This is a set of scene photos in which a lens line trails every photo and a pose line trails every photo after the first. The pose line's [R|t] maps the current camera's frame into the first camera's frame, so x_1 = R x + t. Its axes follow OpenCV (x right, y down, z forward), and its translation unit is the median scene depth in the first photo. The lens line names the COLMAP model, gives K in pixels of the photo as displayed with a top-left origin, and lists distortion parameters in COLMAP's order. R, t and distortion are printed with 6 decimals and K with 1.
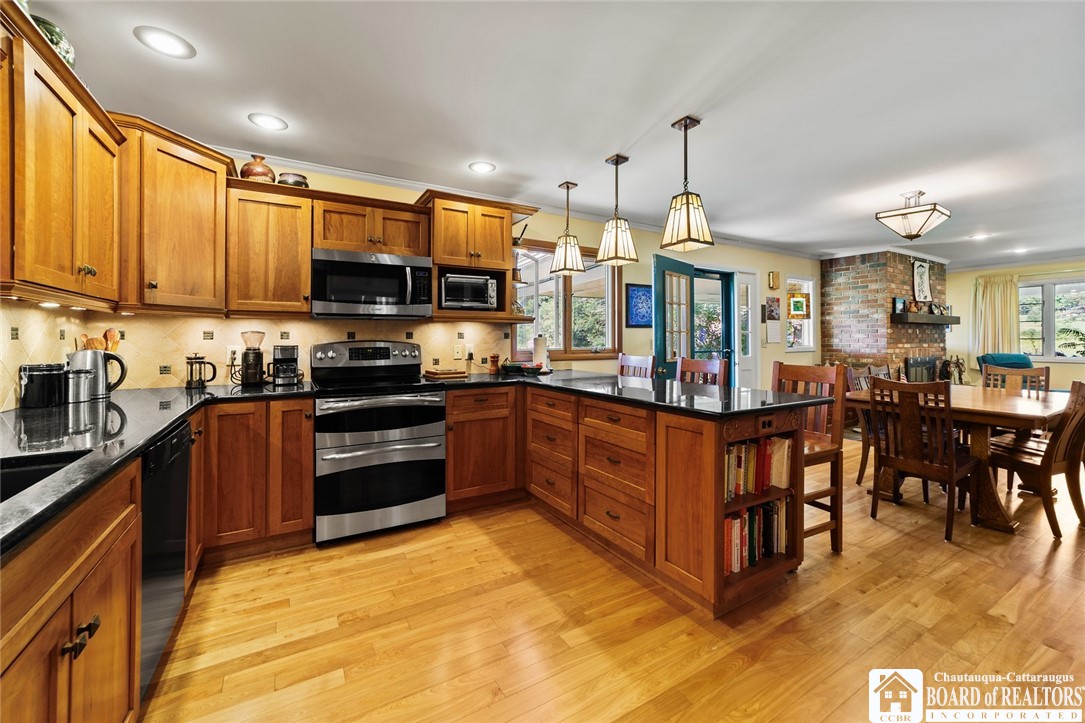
lens RADIAL K [[423.0, 0, 535.0], [0, 423.0, 342.9], [0, 0, 1]] dist [-0.001501, 0.002681]
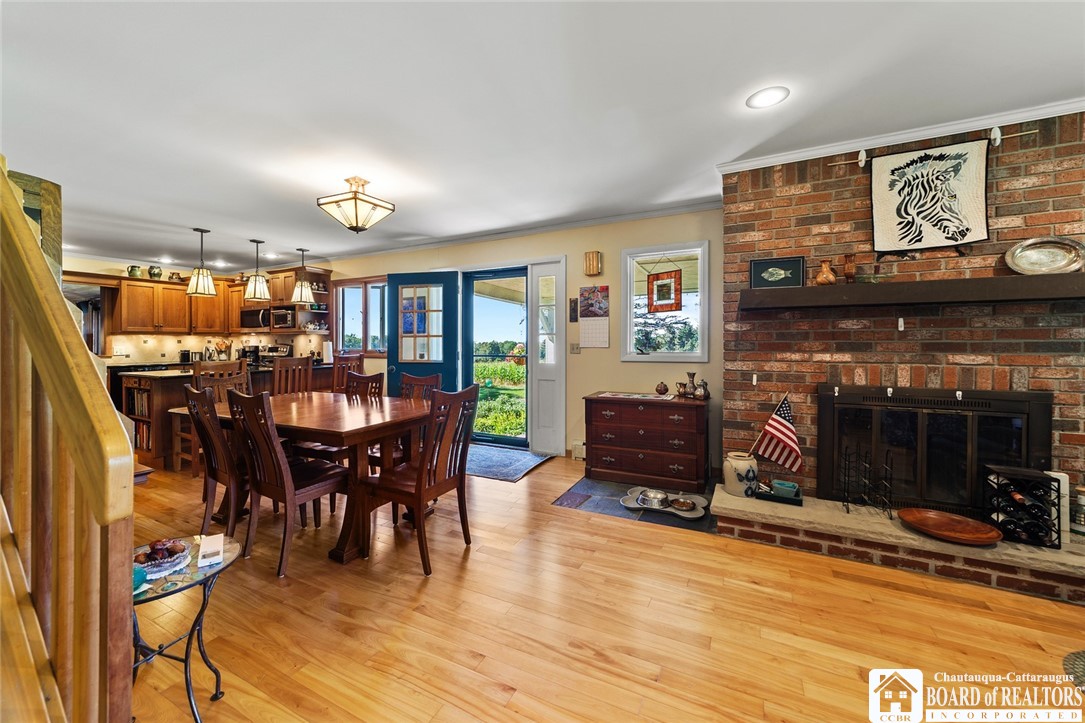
lens RADIAL K [[423.0, 0, 515.7], [0, 423.0, 344.0], [0, 0, 1]] dist [-0.001501, 0.002681]
pose [[0.521434, 0.003922, -0.853282, 1.145763], [-0.004781, 0.999987, 0.001675, -0.007419], [0.853278, 0.003206, 0.521446, 0.505209]]
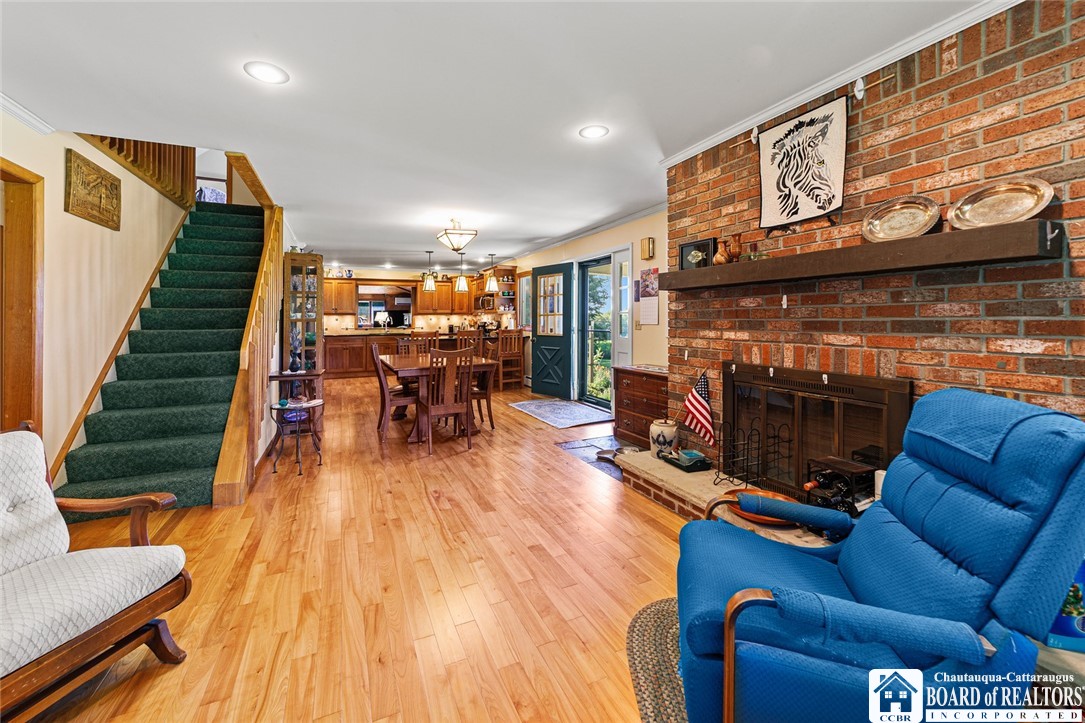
lens RADIAL K [[423.0, 0, 516.3], [0, 423.0, 310.5], [0, 0, 1]] dist [-0.001501, 0.002681]
pose [[-0.133913, -0.019689, -0.990798, 1.431891], [-0.003518, 0.999806, -0.019393, -0.011323], [0.990987, 0.000888, -0.133956, 0.871147]]
